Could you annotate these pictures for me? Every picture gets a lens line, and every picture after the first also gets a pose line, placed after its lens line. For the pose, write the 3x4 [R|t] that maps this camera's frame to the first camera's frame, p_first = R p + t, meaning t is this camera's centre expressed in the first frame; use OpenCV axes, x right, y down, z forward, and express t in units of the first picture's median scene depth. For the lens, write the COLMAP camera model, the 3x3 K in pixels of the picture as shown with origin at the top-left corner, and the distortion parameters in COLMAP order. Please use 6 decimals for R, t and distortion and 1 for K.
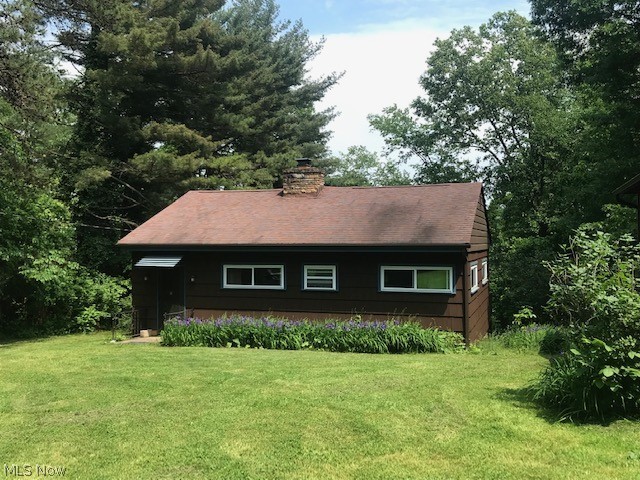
lens RADIAL K [[675.4, 0, 322.5], [0, 675.4, 244.6], [0, 0, 1]] dist [0.131732, -0.016165]
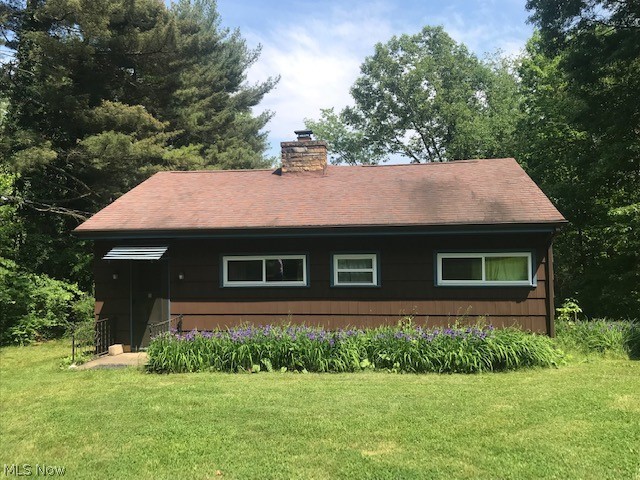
lens RADIAL K [[568.5, 0, 319.1], [0, 568.5, 227.0], [0, 0, 1]] dist [0.045606, 0.000923]
pose [[0.987508, -0.008954, 0.157313, -0.122688], [0.015031, 0.999184, -0.037482, 0.019783], [-0.156849, 0.039379, 0.986837, 0.306182]]
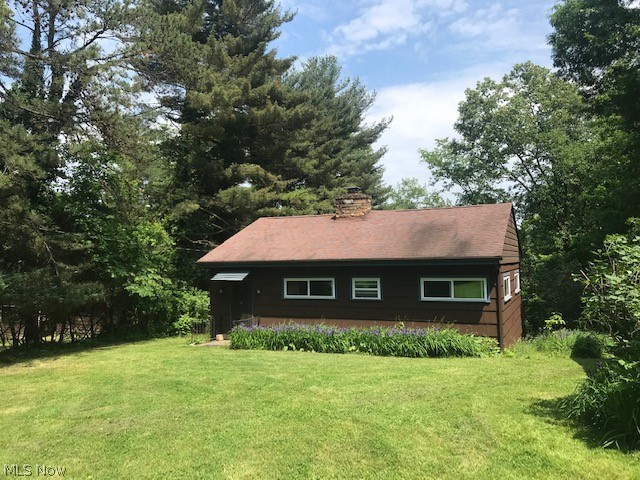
lens RADIAL K [[538.5, 0, 320.0], [0, 538.5, 240.0], [0, 0, 1]] dist [0.045881, -0.005211]
pose [[0.993187, -0.021297, -0.114566, 0.020439], [0.016355, 0.998902, -0.043904, 0.004554], [0.115375, 0.041731, 0.992445, 0.074571]]
